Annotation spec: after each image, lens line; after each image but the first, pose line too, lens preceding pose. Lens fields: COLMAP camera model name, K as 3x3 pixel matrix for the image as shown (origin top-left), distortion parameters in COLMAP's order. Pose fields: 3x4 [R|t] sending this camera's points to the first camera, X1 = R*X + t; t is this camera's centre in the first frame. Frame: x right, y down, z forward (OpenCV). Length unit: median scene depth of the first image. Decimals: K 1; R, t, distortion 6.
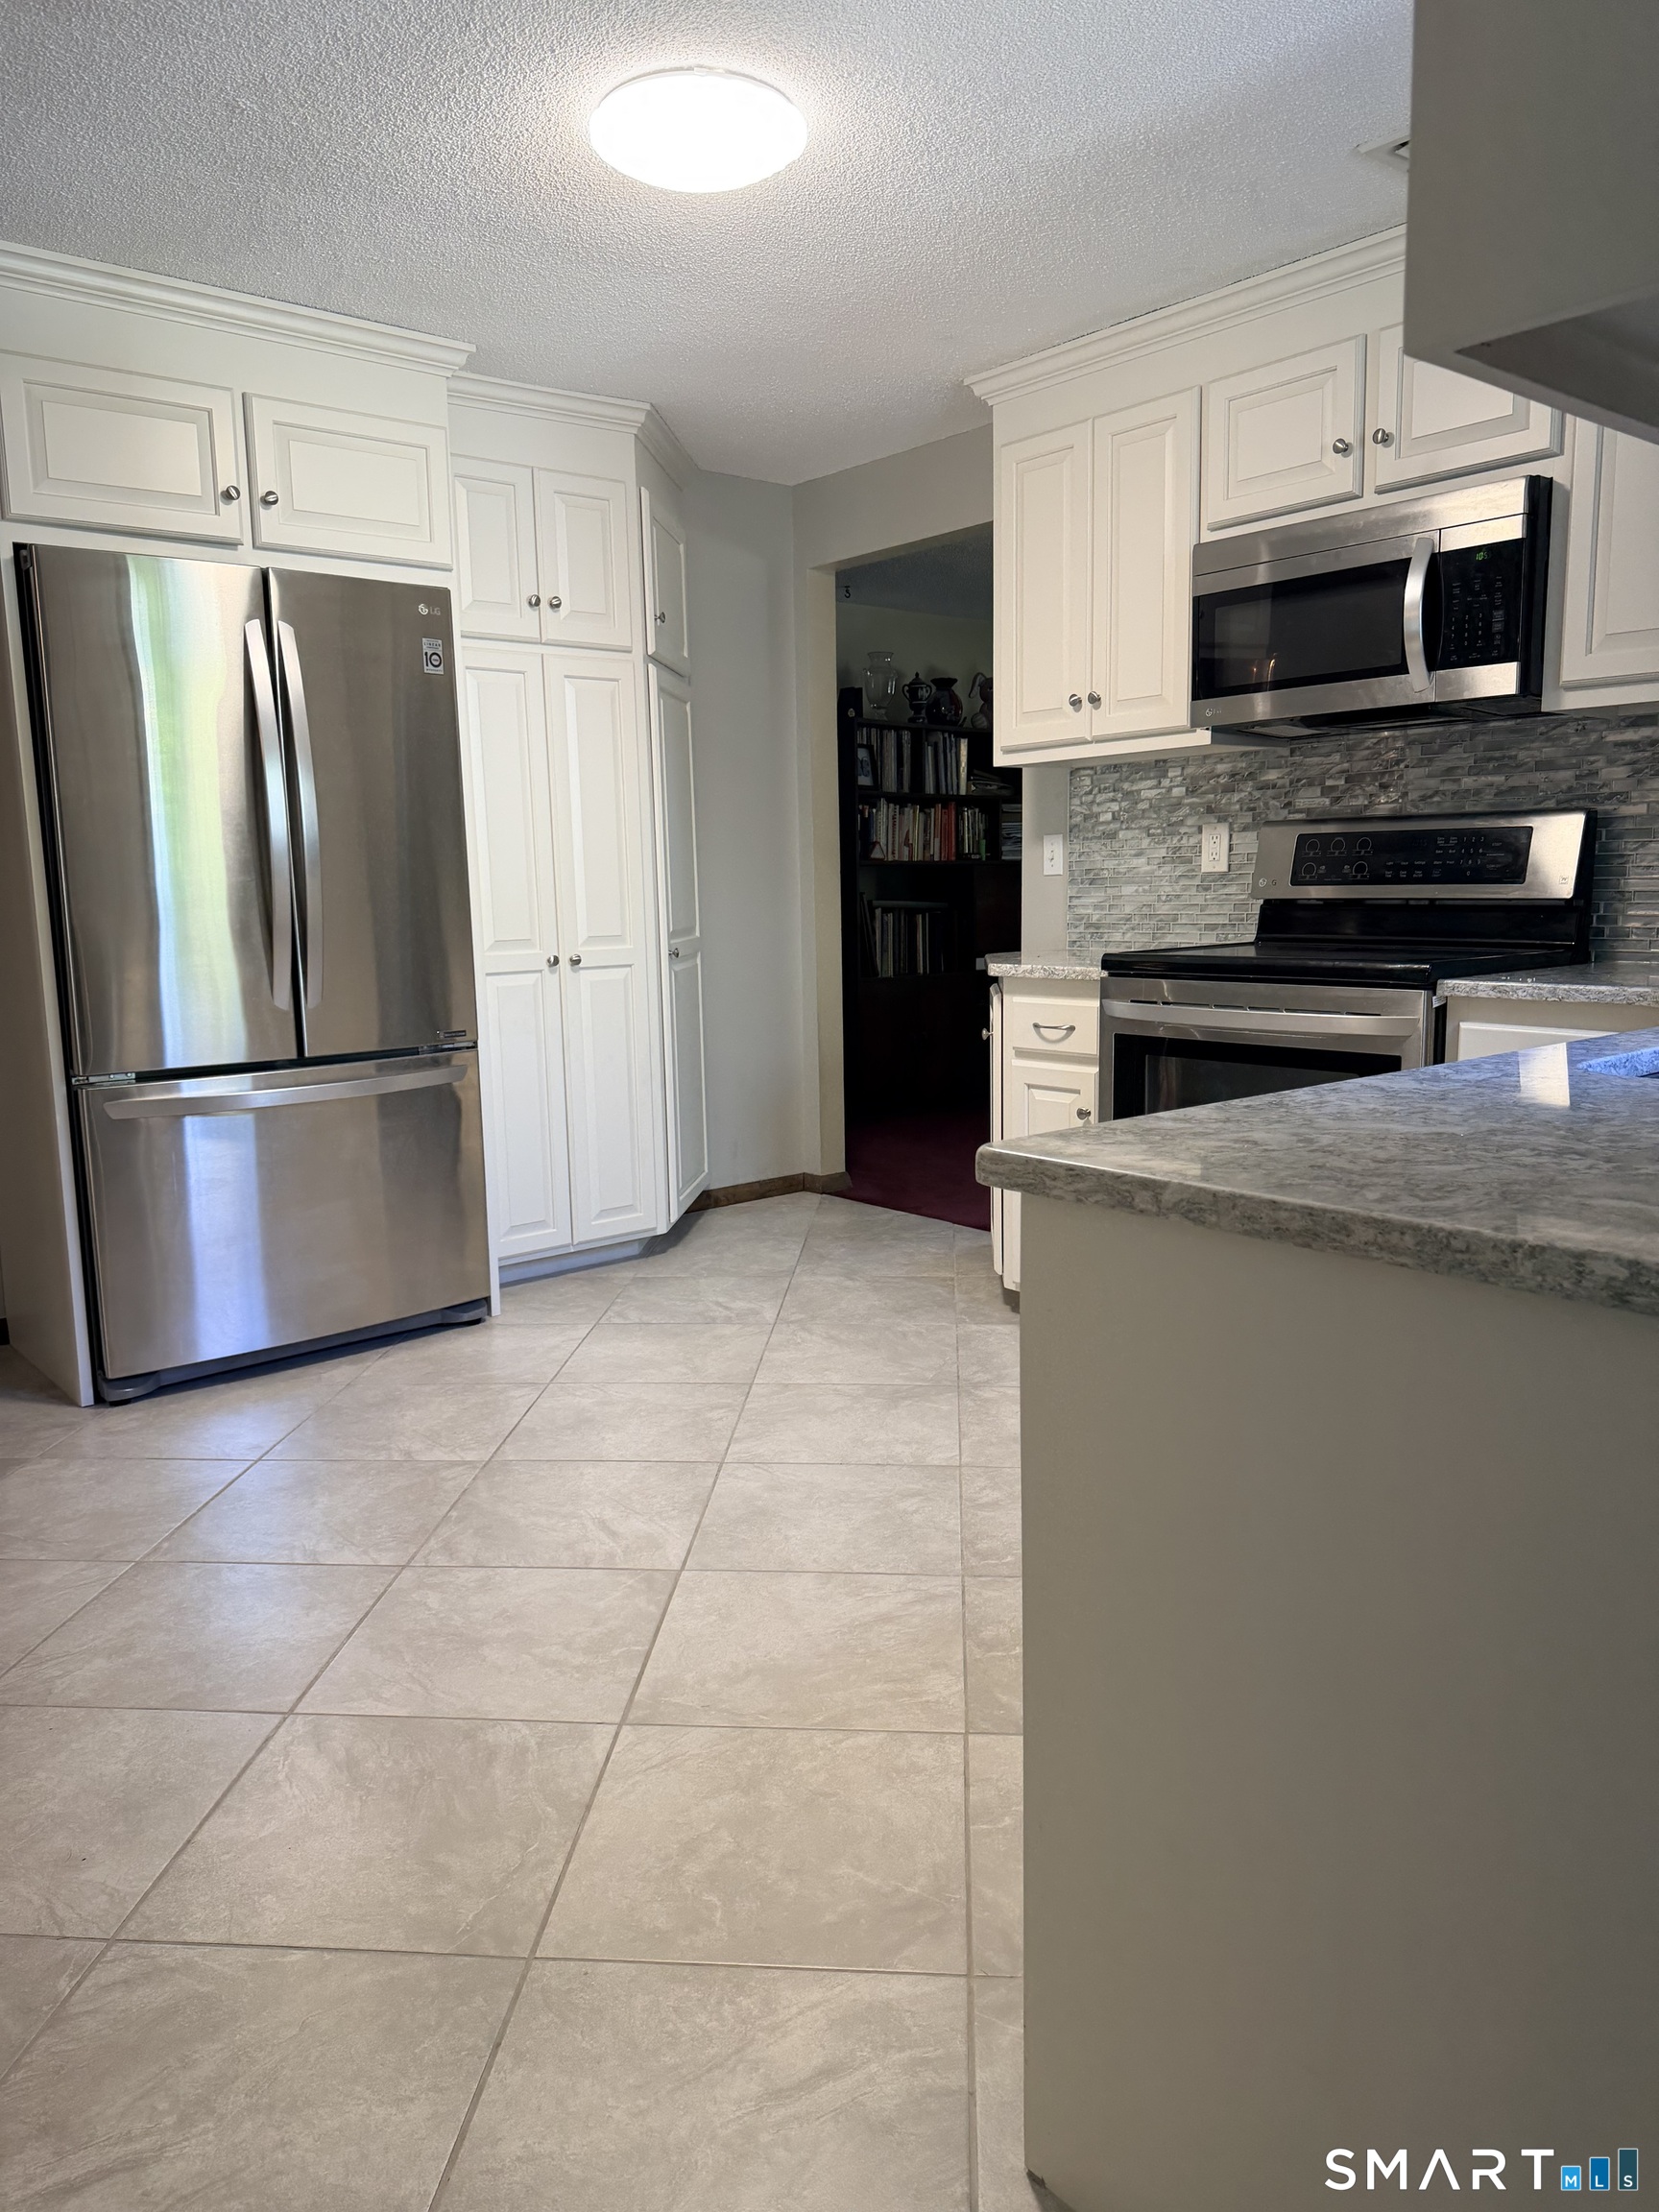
lens RADIAL K [[1556.1, 0, 806.3], [0, 1556.1, 1109.0], [0, 0, 1]] dist [0.085665, -0.095921]
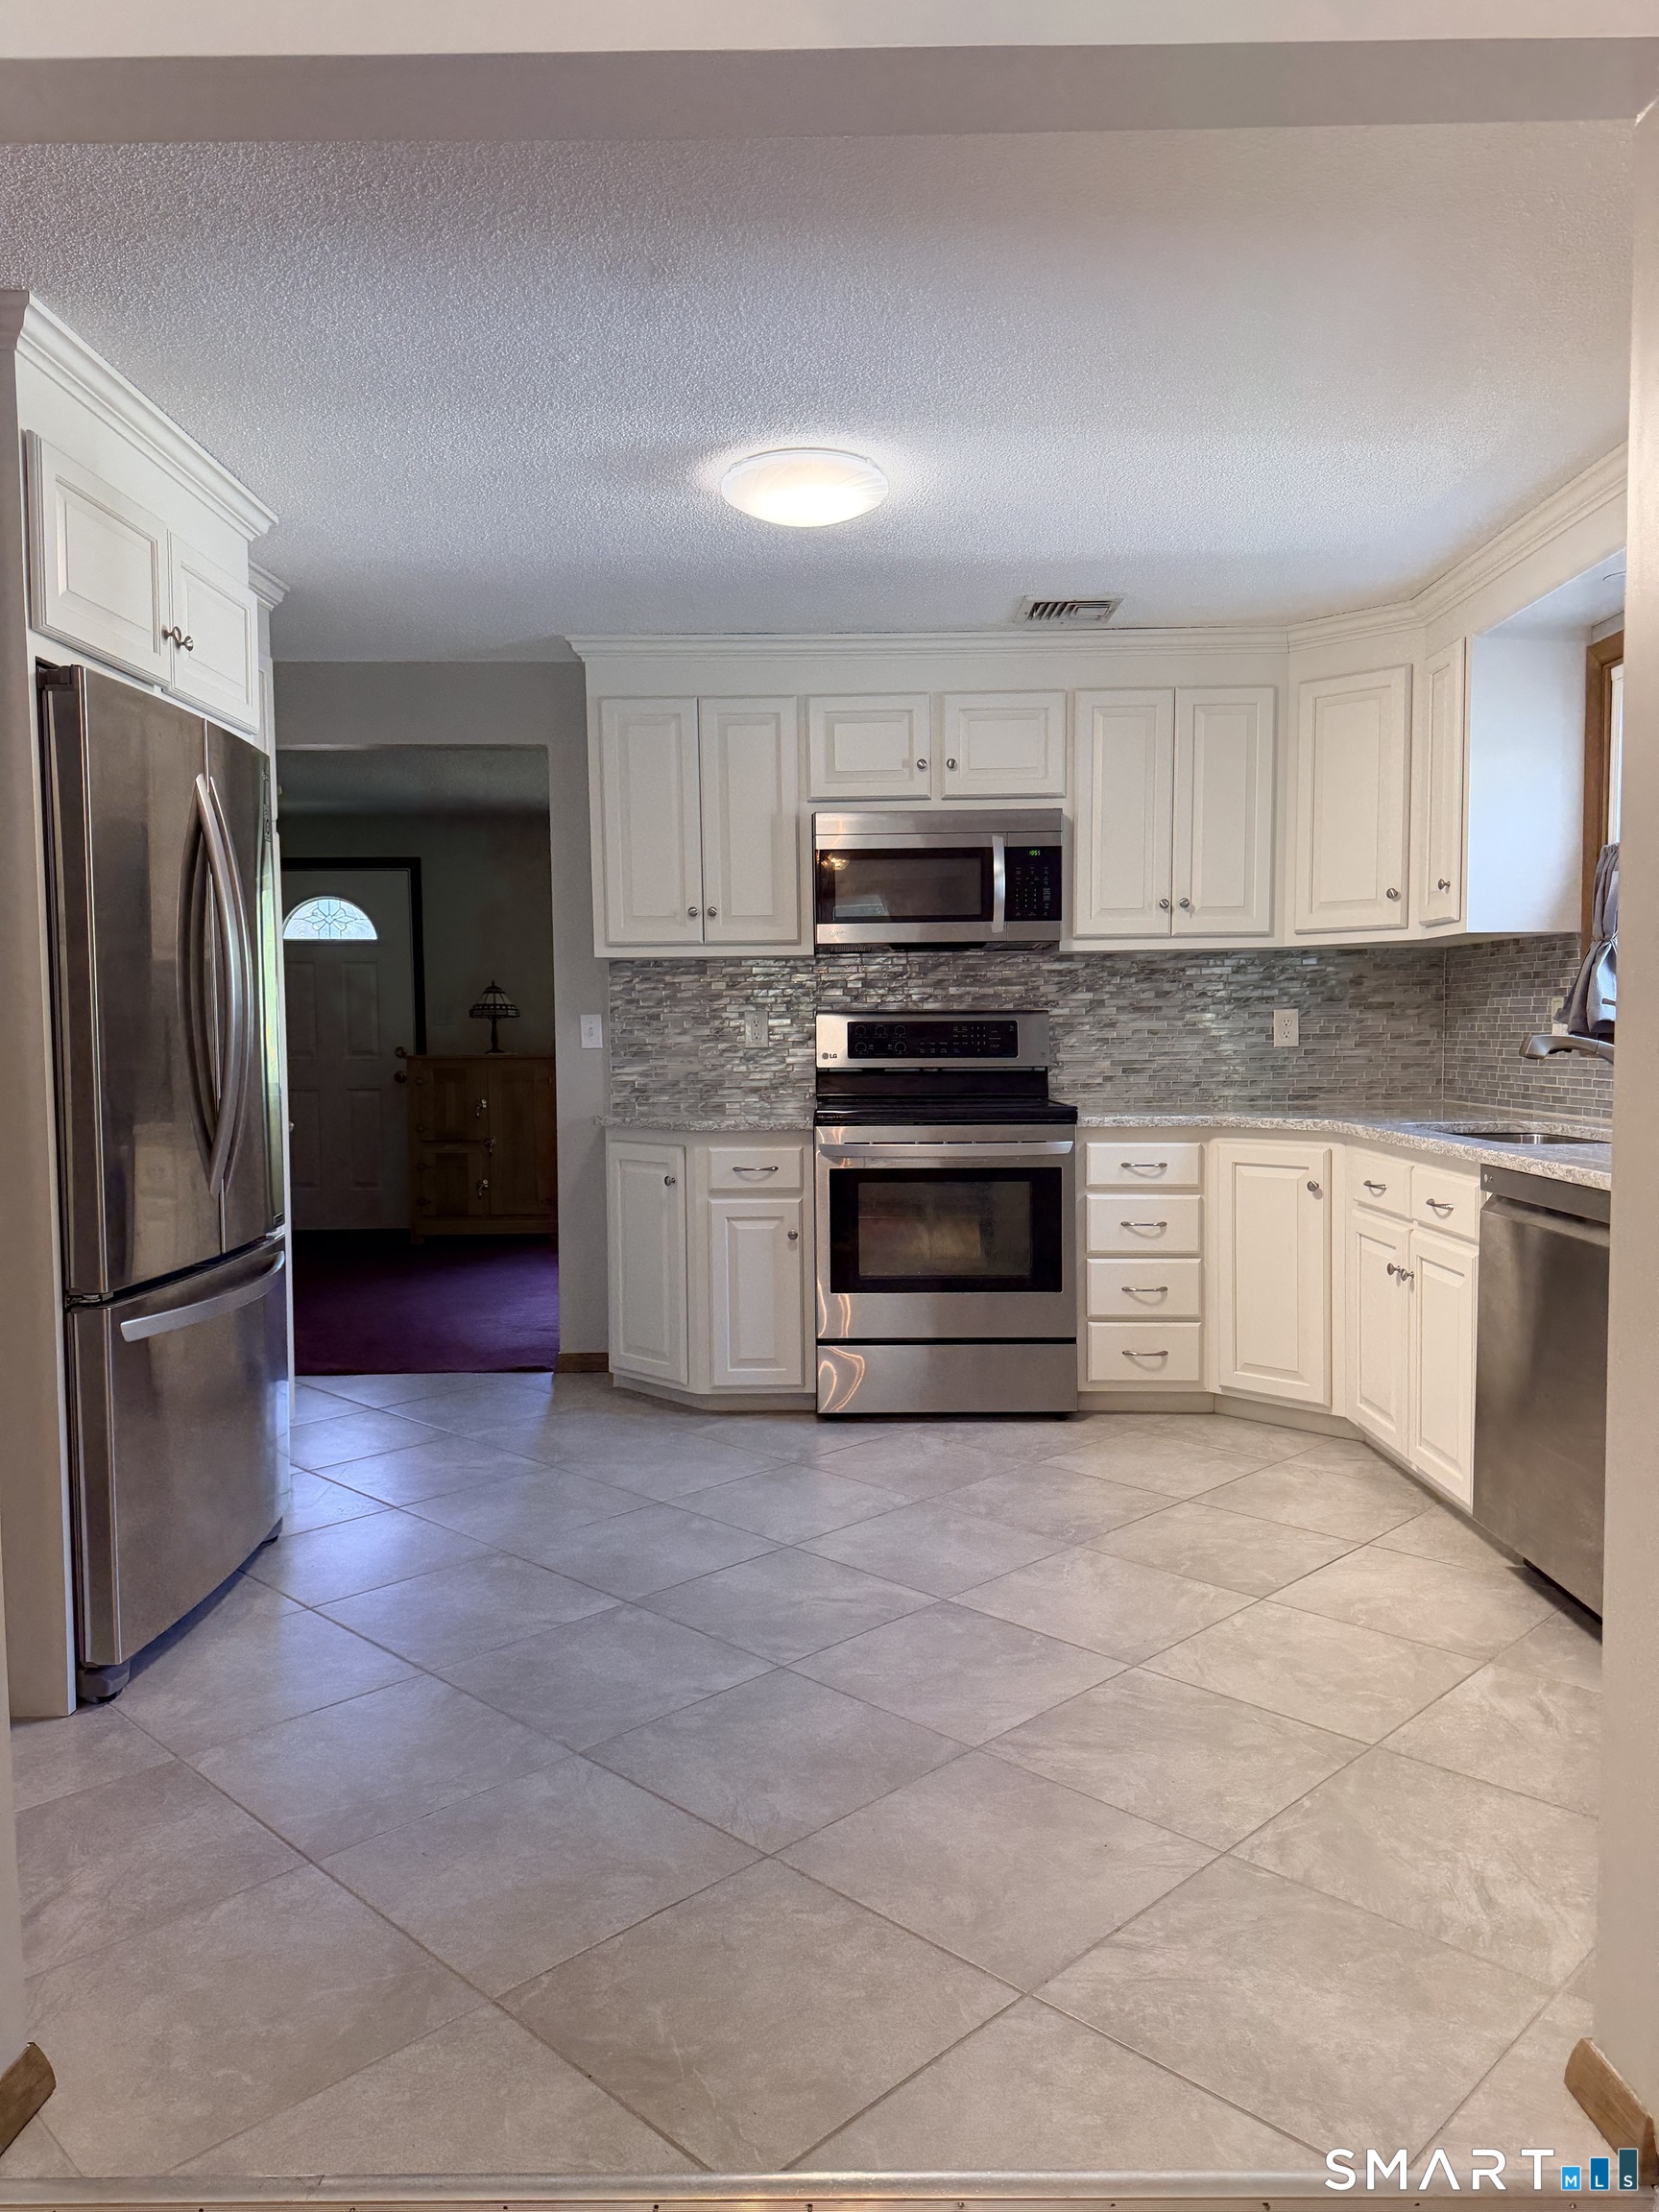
lens RADIAL K [[1556.1, 0, 825.7], [0, 1556.1, 1115.3], [0, 0, 1]] dist [0.085665, -0.095921]
pose [[0.636836, -0.032087, 0.770331, -0.782159], [0.112828, 0.992256, -0.051944, -0.025452], [-0.762699, 0.119994, 0.635525, 0.163560]]
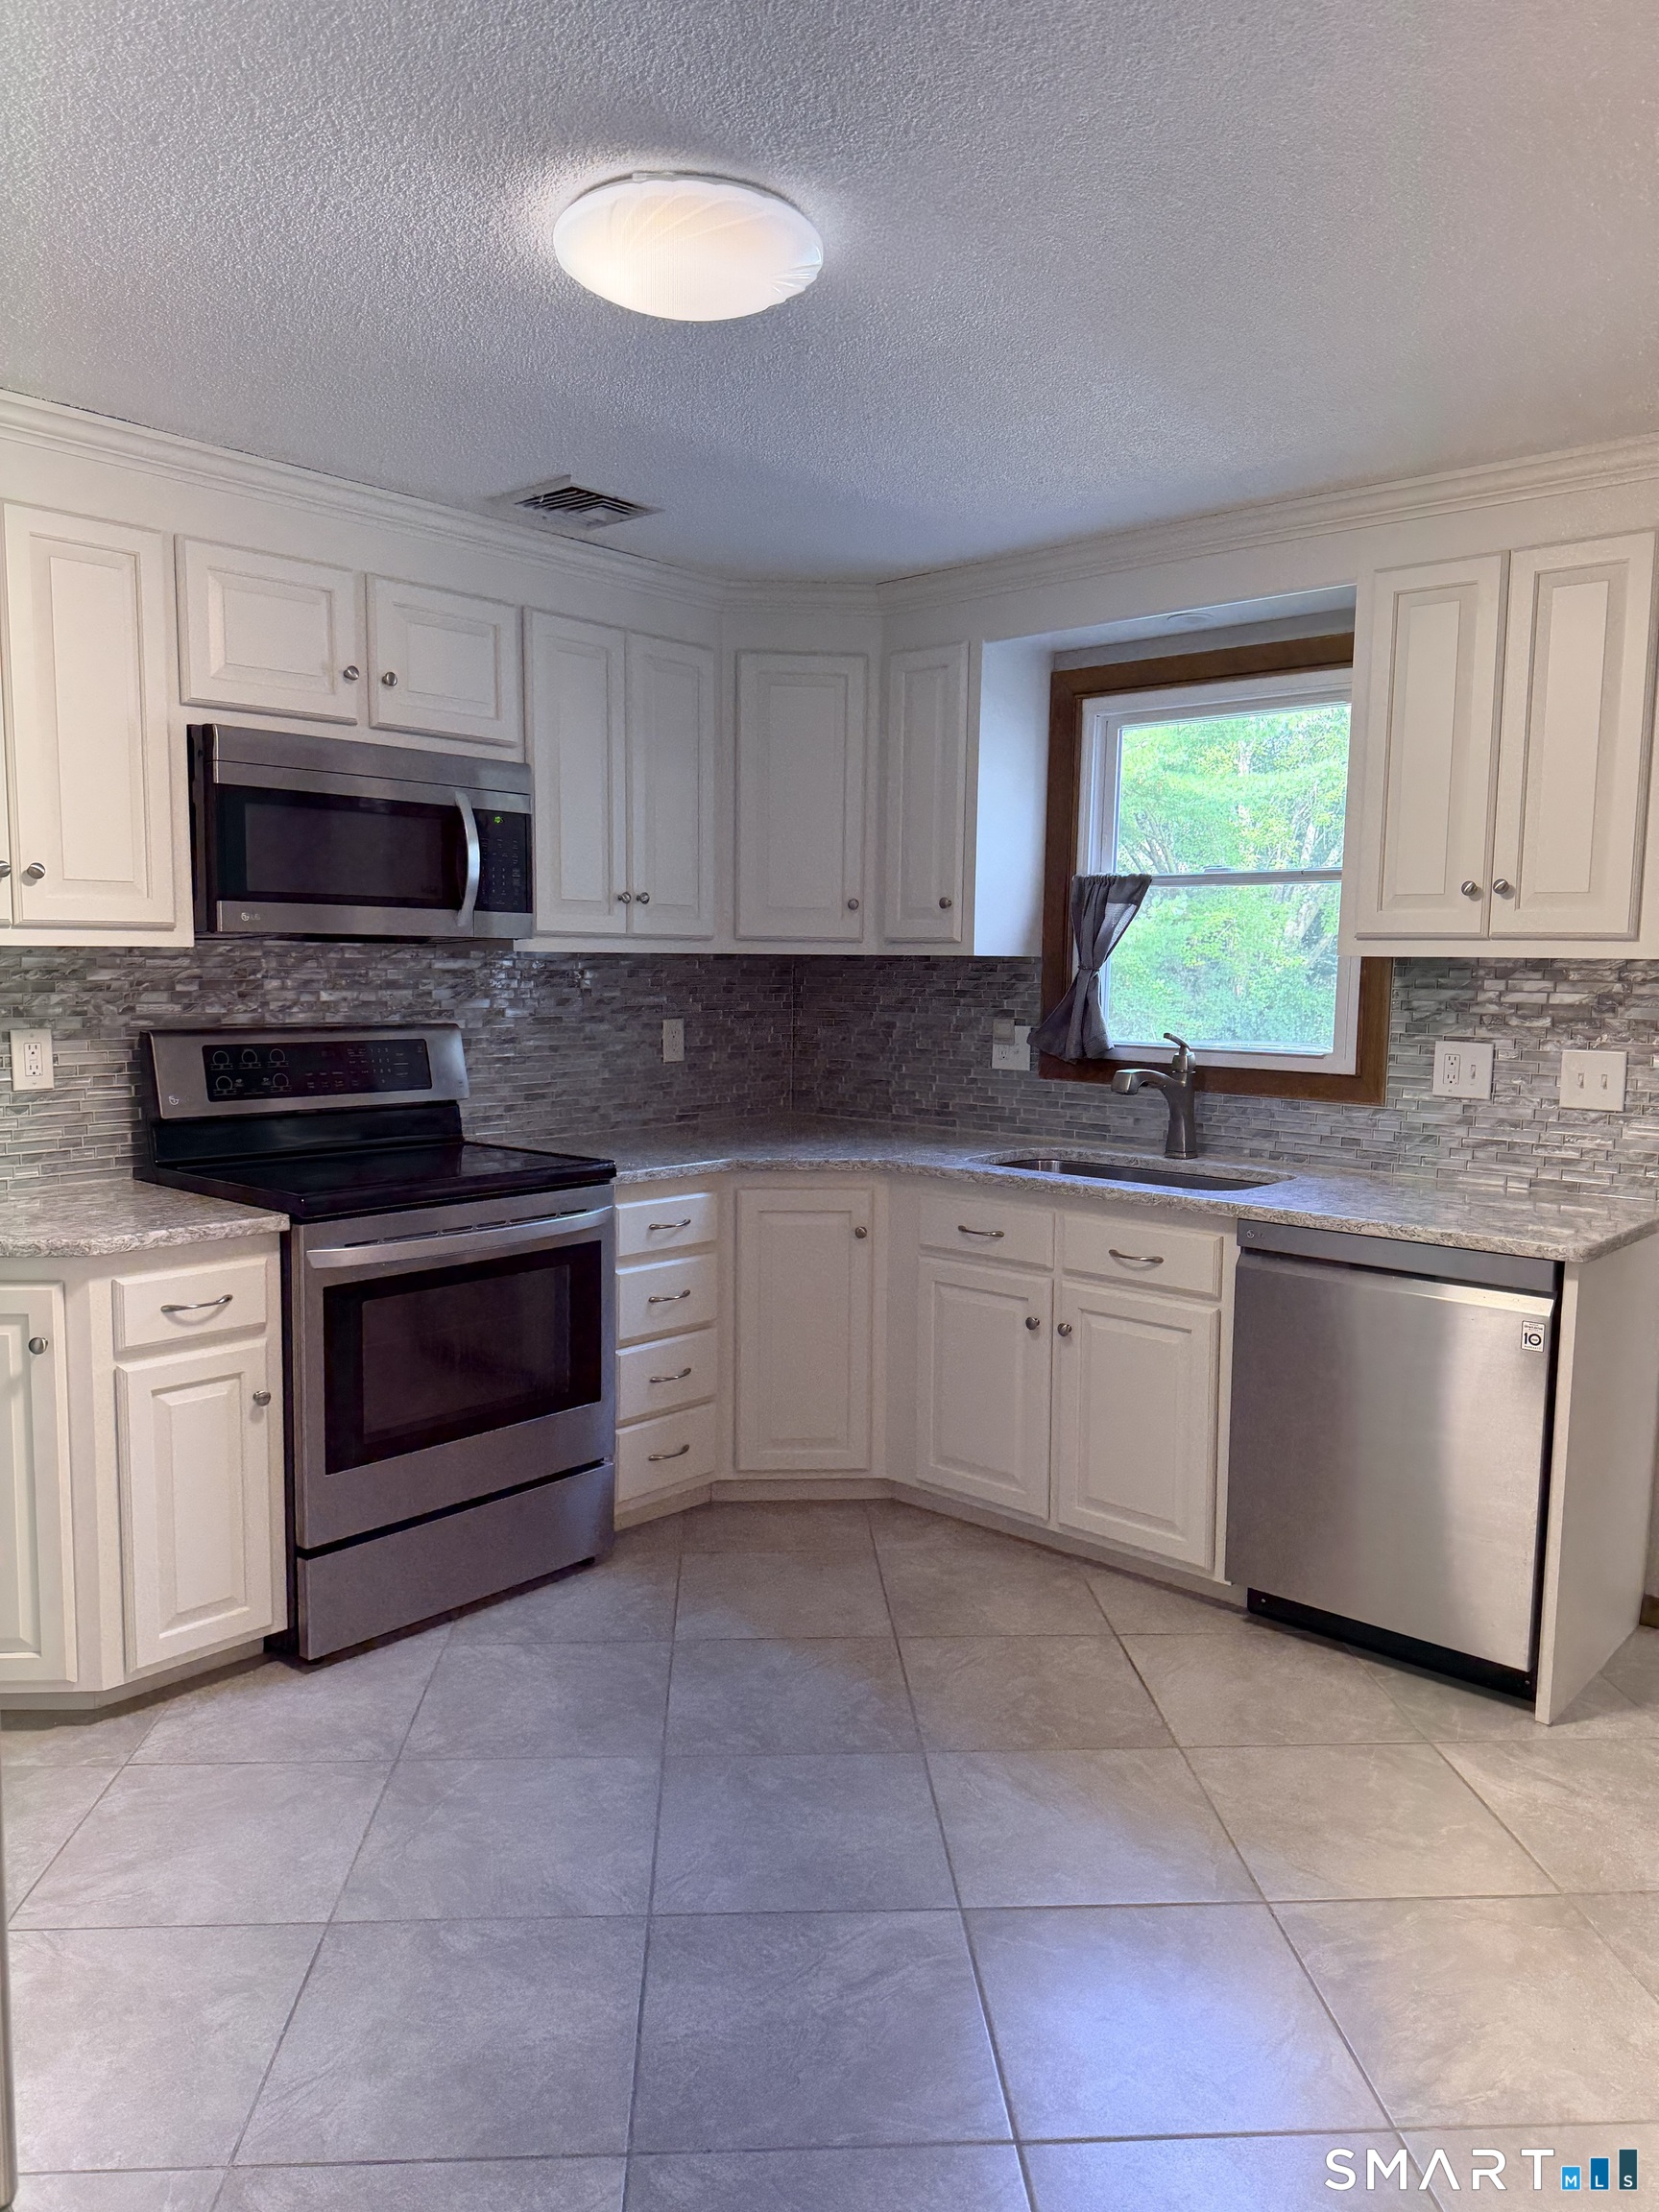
lens RADIAL K [[1556.1, 0, 838.5], [0, 1556.1, 1107.3], [0, 0, 1]] dist [0.085665, -0.095921]
pose [[-0.158106, -0.077993, 0.984337, -0.662994], [0.138731, 0.985233, 0.100347, -0.186736], [-0.977628, 0.152424, -0.144951, 0.808518]]
